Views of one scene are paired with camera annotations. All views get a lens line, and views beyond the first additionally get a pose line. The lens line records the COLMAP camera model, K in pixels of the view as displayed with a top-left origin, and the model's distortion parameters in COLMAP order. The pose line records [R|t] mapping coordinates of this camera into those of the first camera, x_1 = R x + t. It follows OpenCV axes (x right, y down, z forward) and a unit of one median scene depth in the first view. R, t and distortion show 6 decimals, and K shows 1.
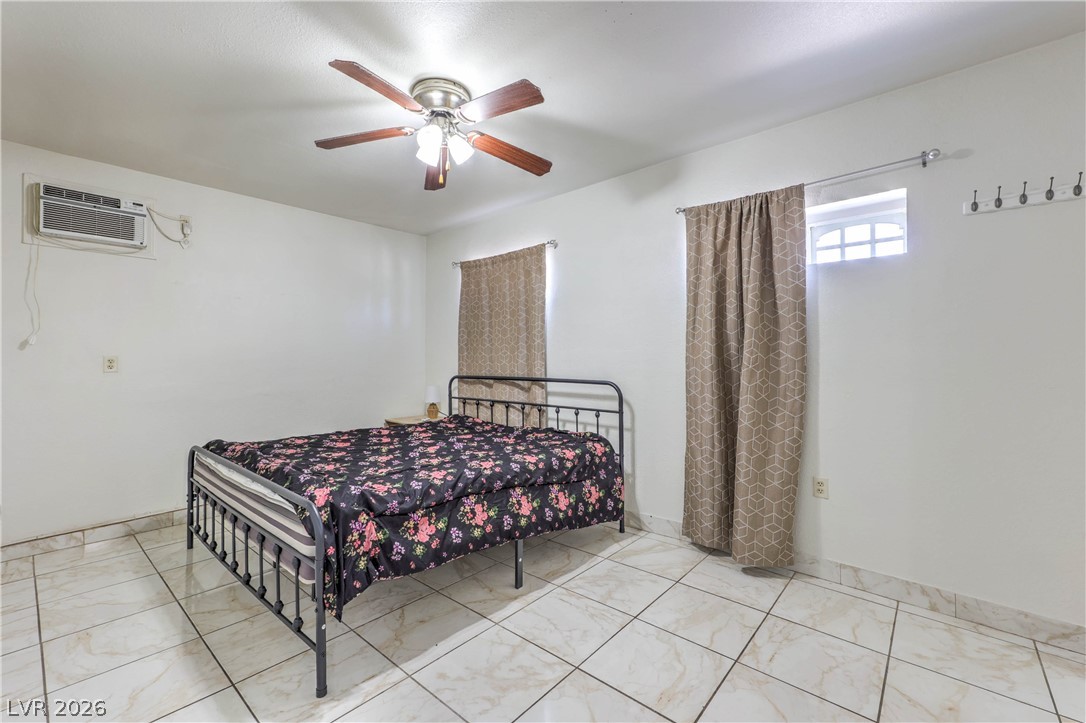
lens RADIAL K [[449.5, 0, 543.0], [0, 449.5, 361.5], [0, 0, 1]] dist [0.005855, 0.000226]
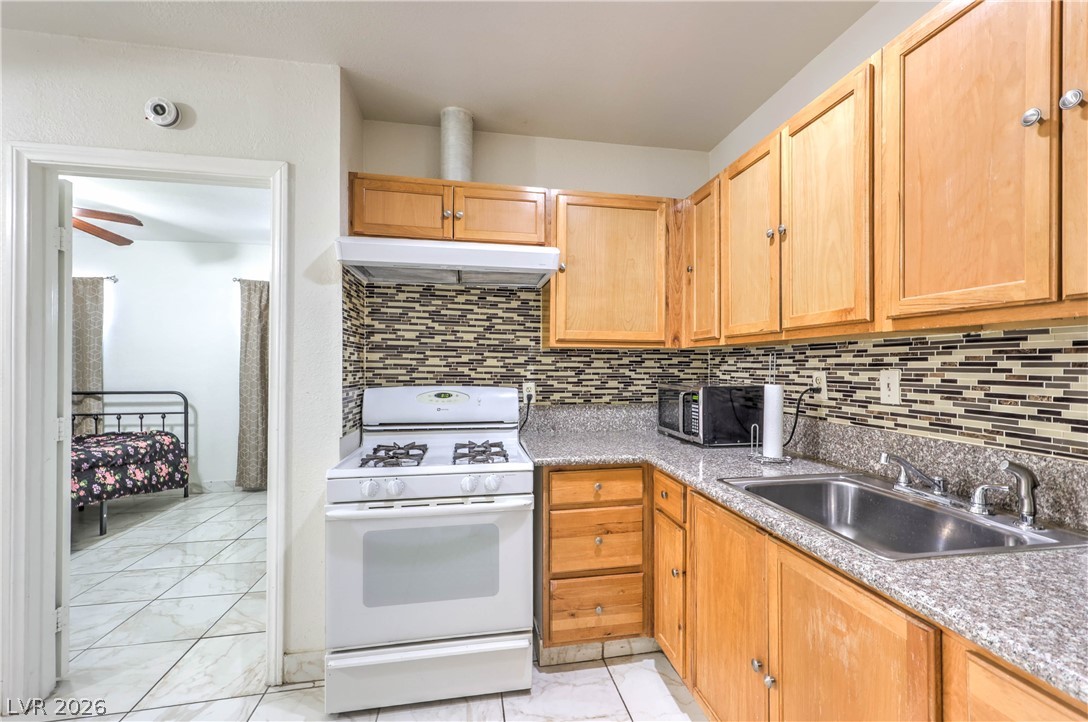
lens RADIAL K [[450.3, 0, 544.0], [0, 450.3, 361.0], [0, 0, 1]] dist [0.005855, 0.000226]
pose [[0.625816, 0.013323, 0.779857, -0.252494], [0.004563, 0.999774, -0.020741, -0.016827], [-0.779957, 0.016539, 0.625614, -0.833561]]
